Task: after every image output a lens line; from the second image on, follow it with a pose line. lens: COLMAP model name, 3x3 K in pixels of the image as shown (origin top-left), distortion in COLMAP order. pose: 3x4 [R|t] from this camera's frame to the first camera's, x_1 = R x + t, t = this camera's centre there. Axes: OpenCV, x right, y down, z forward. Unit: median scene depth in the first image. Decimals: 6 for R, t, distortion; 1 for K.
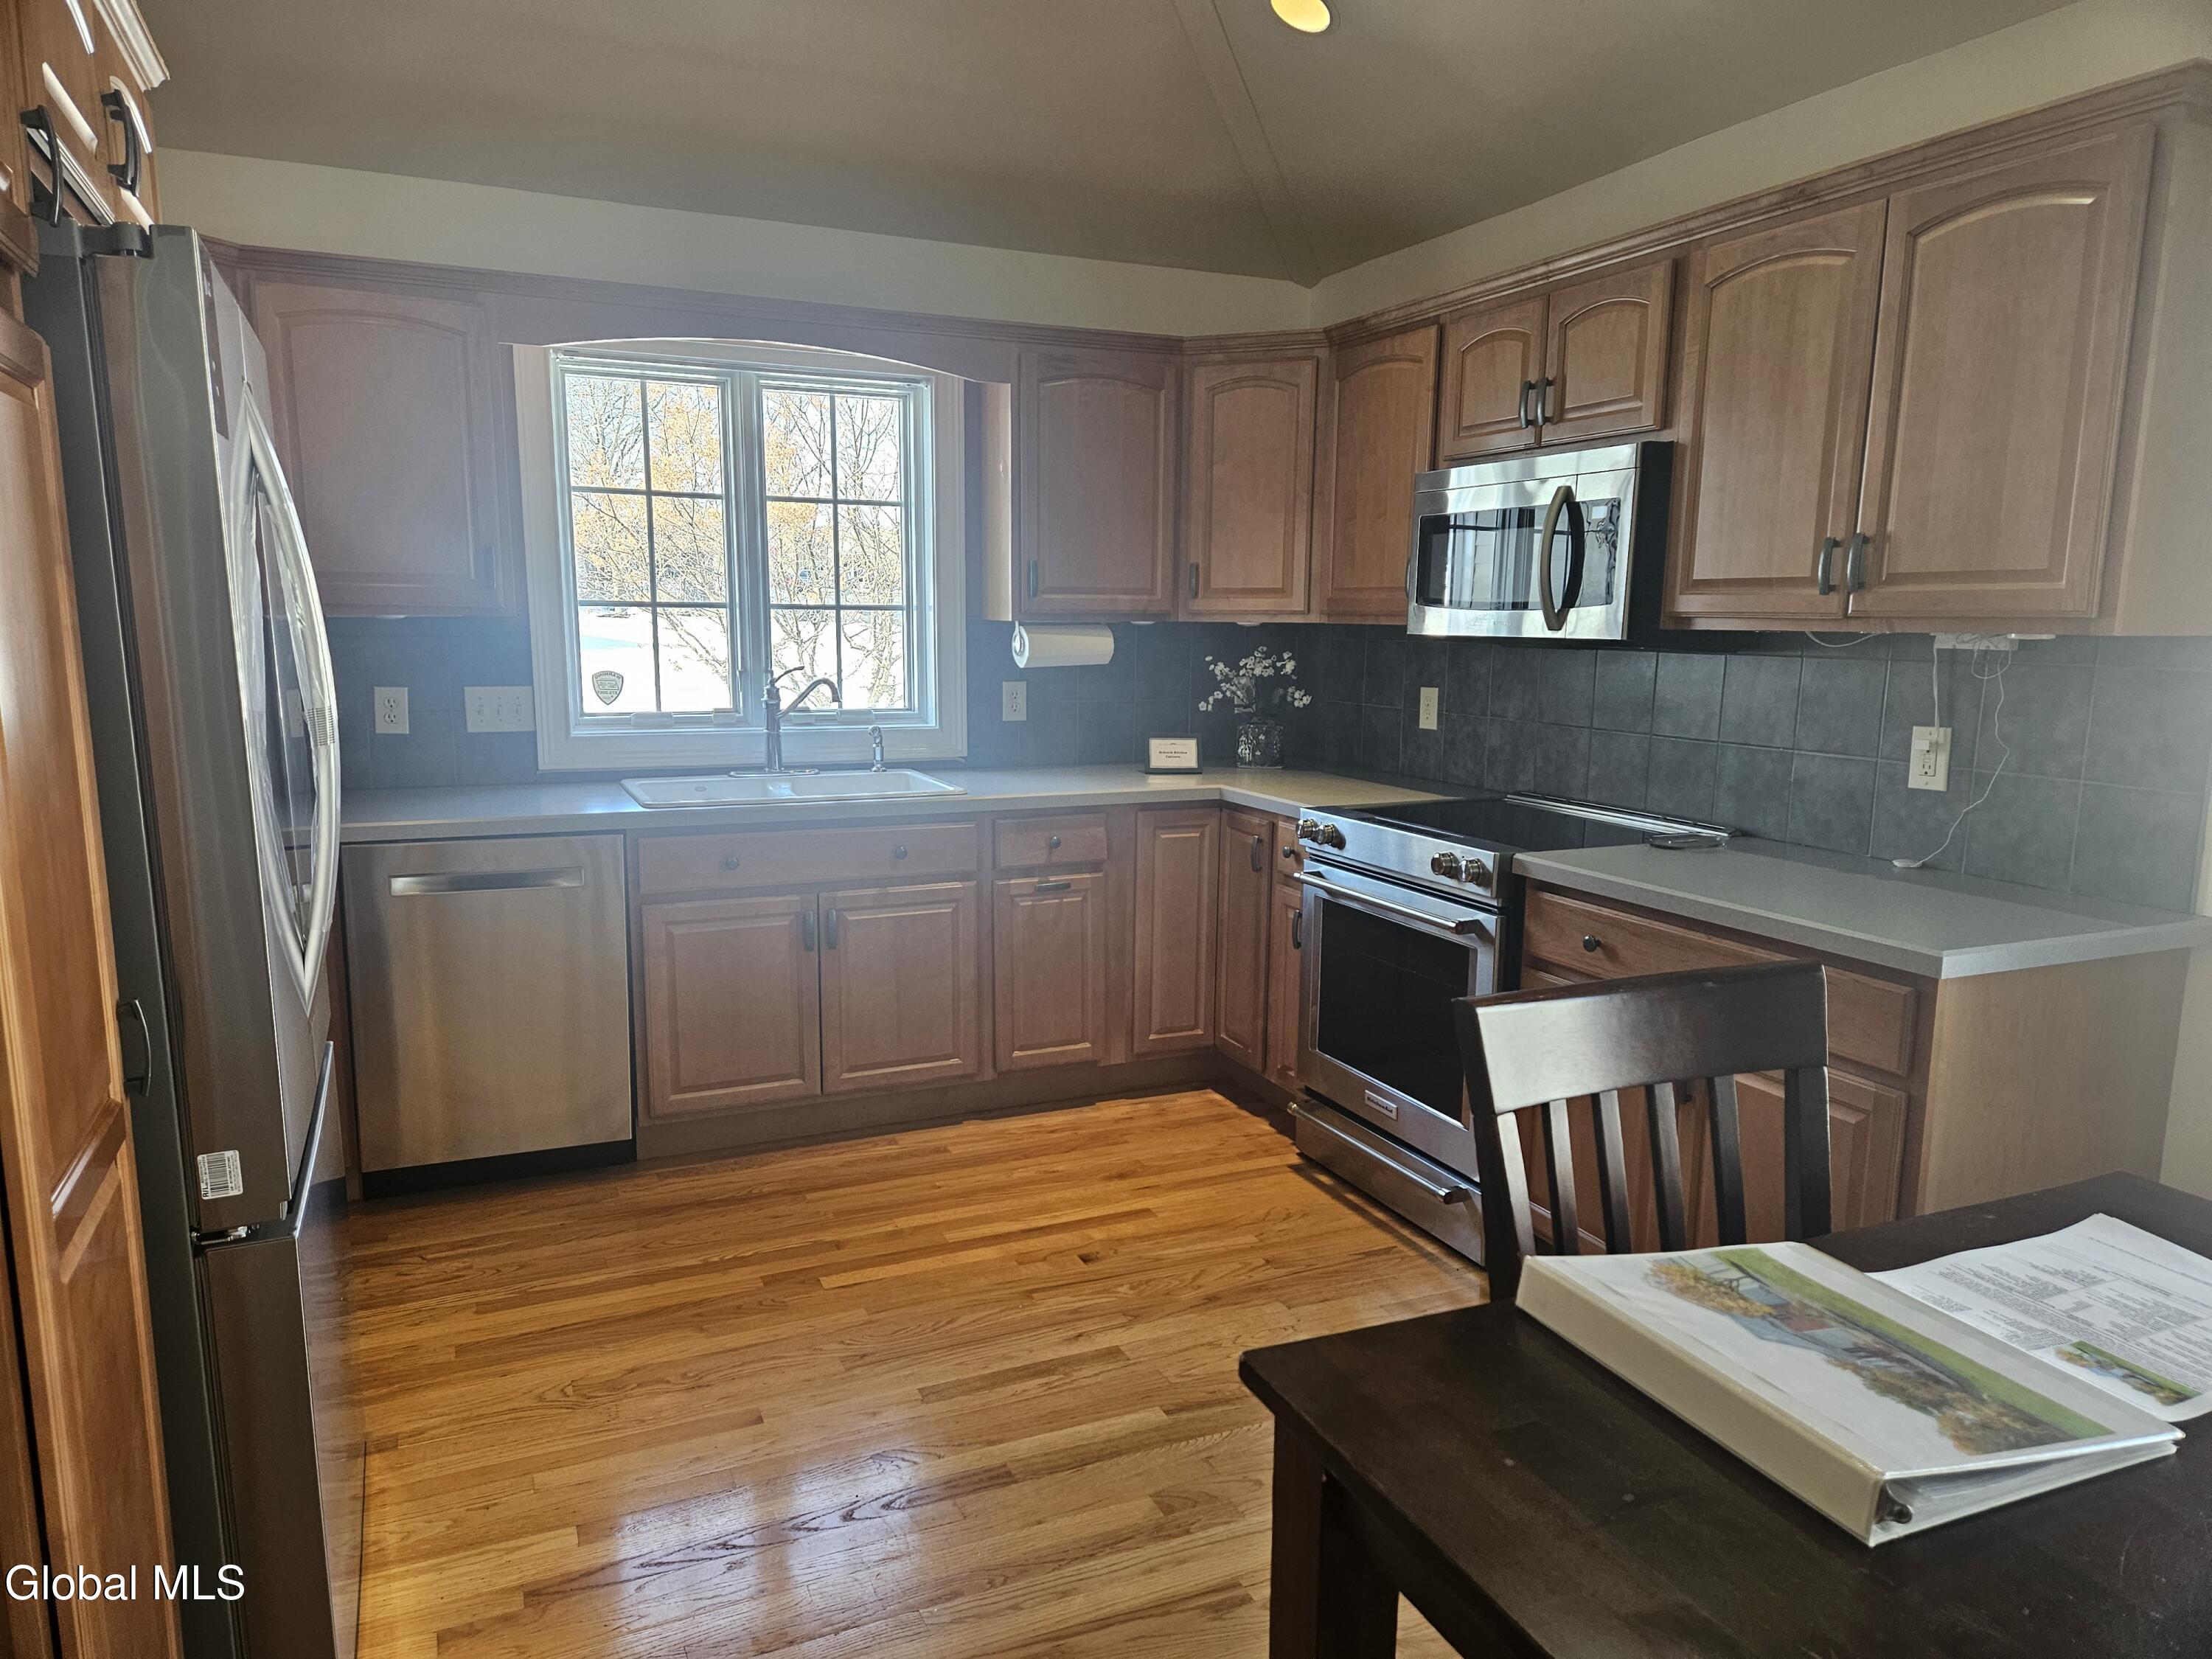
lens RADIAL K [[1503.9, 0, 1106.2], [0, 1503.9, 833.3], [0, 0, 1]] dist [0.049761, -0.002462]
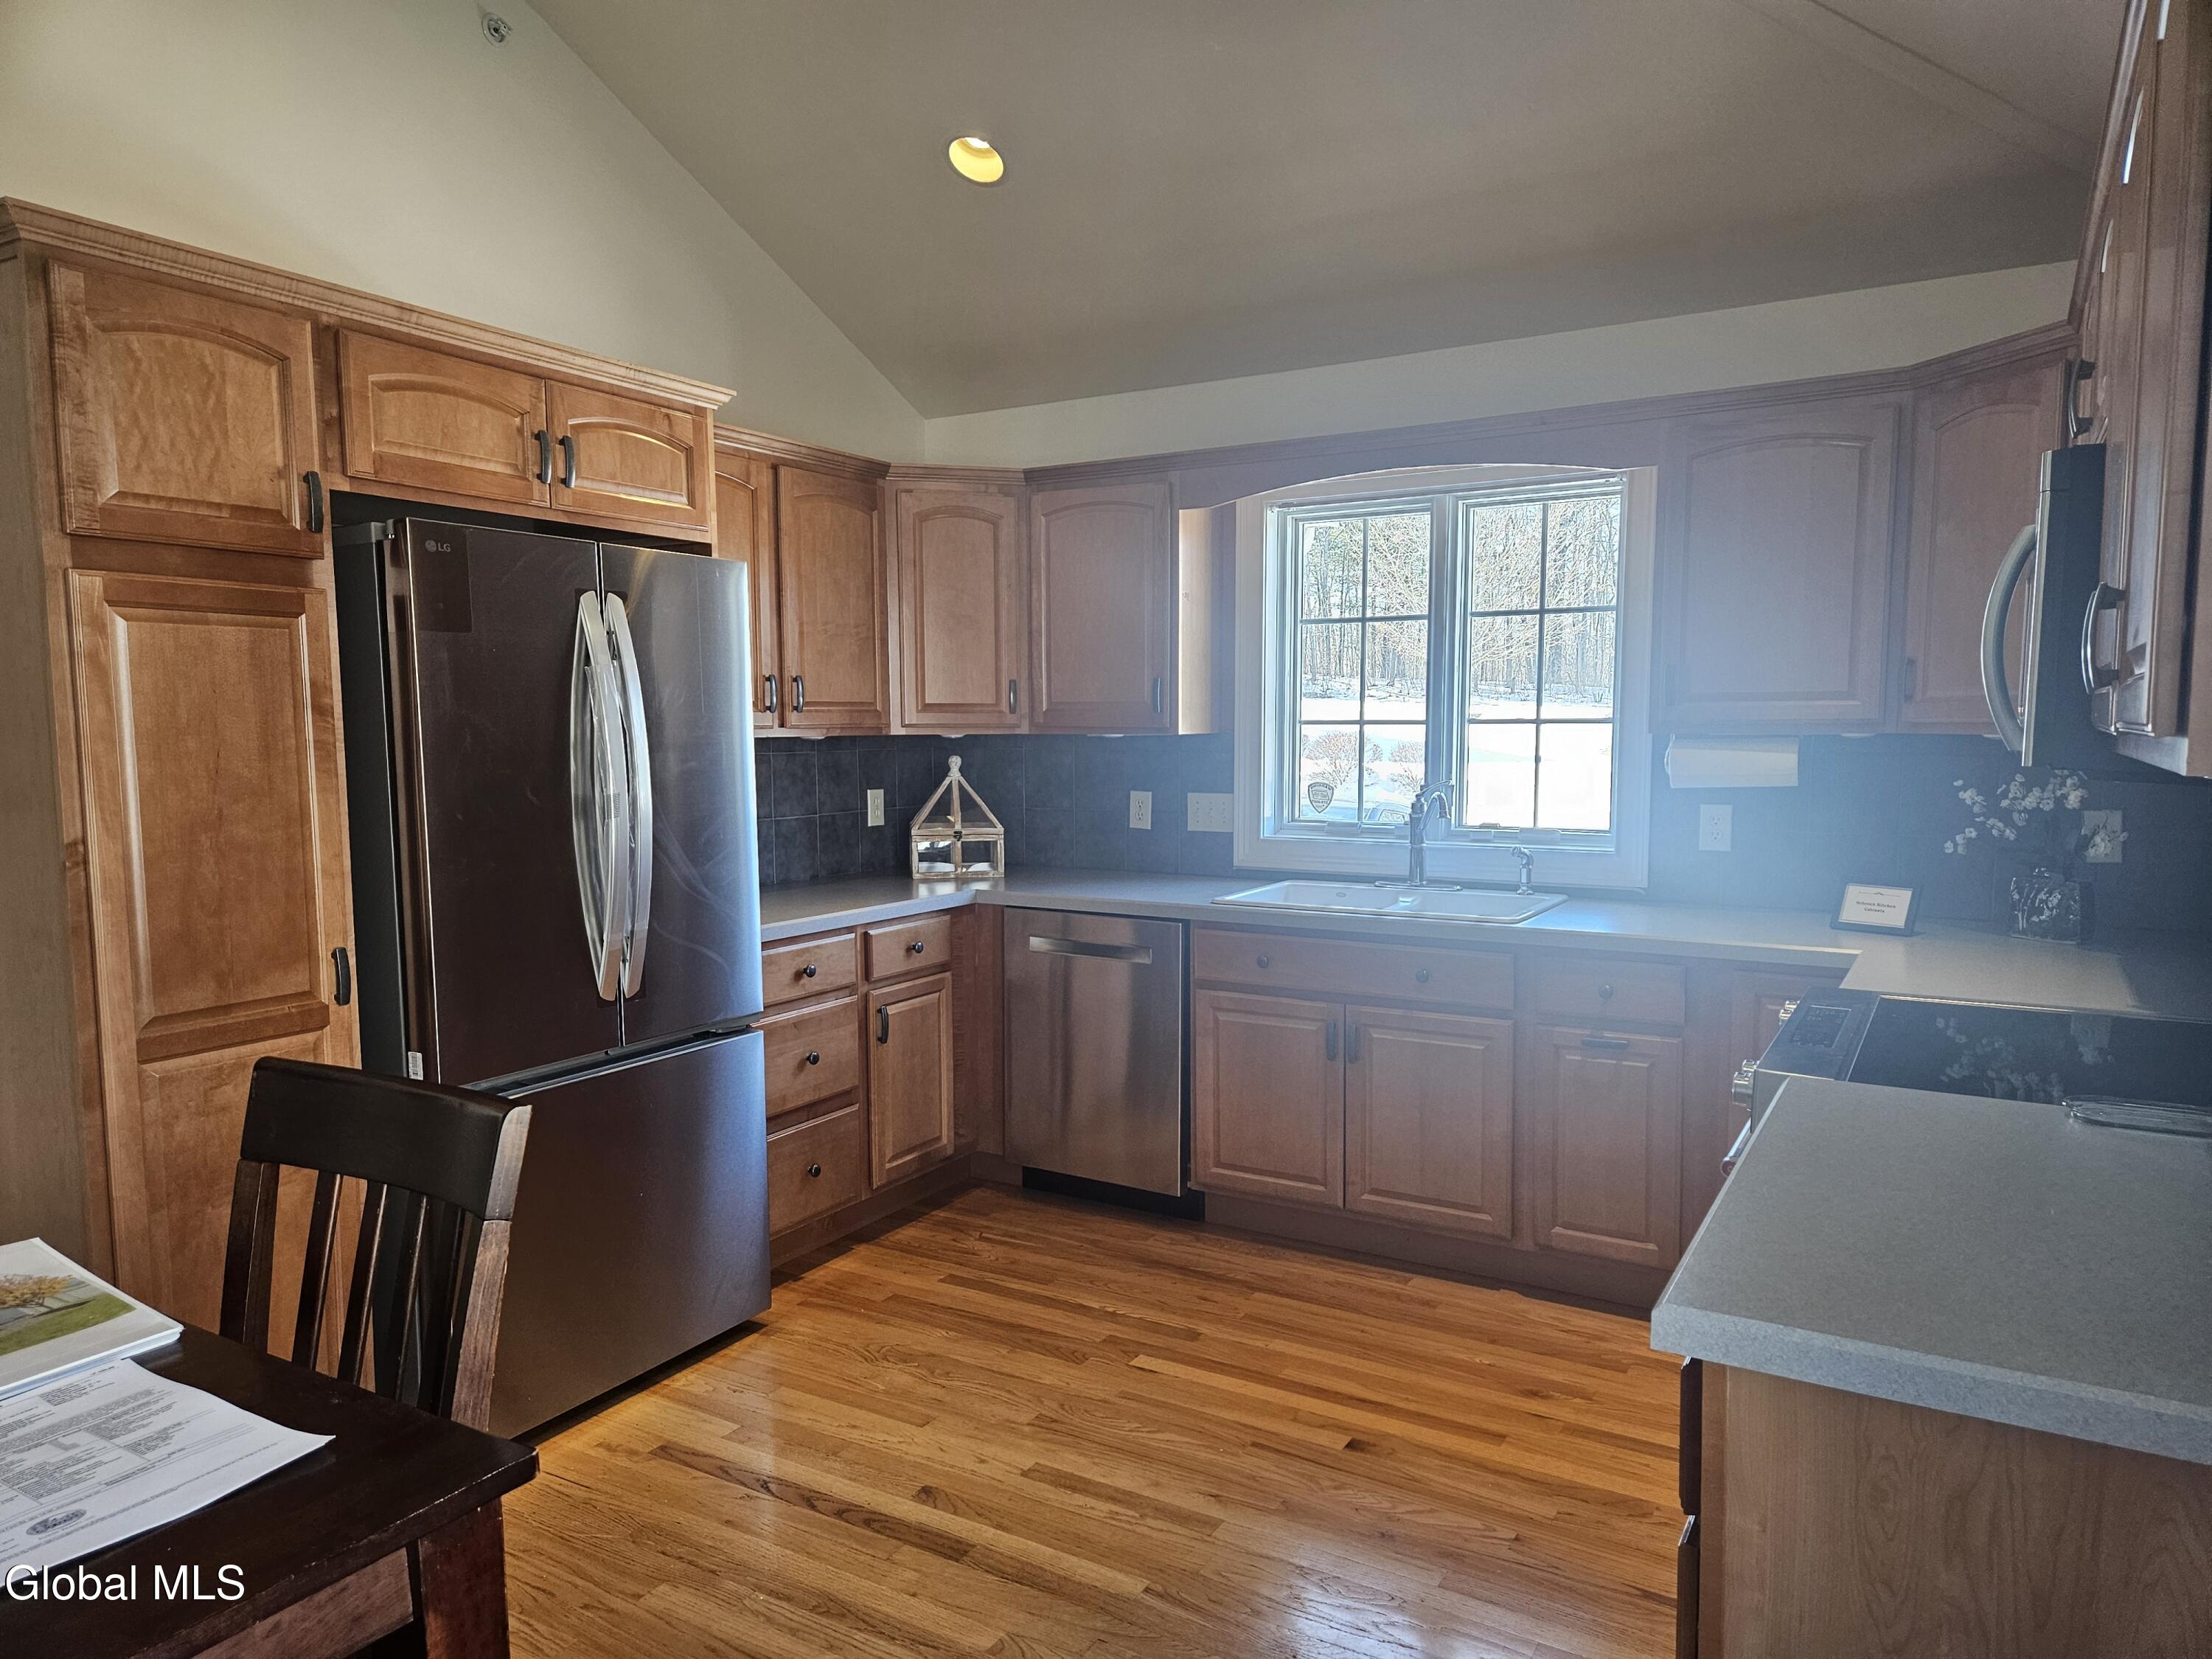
lens RADIAL K [[1503.9, 0, 1108.2], [0, 1503.9, 824.8], [0, 0, 1]] dist [0.049761, -0.002462]
pose [[0.554479, 0.045101, -0.830974, 0.511707], [-0.113244, 0.993331, -0.021650, -0.036849], [0.824456, 0.106108, 0.555889, 0.277781]]
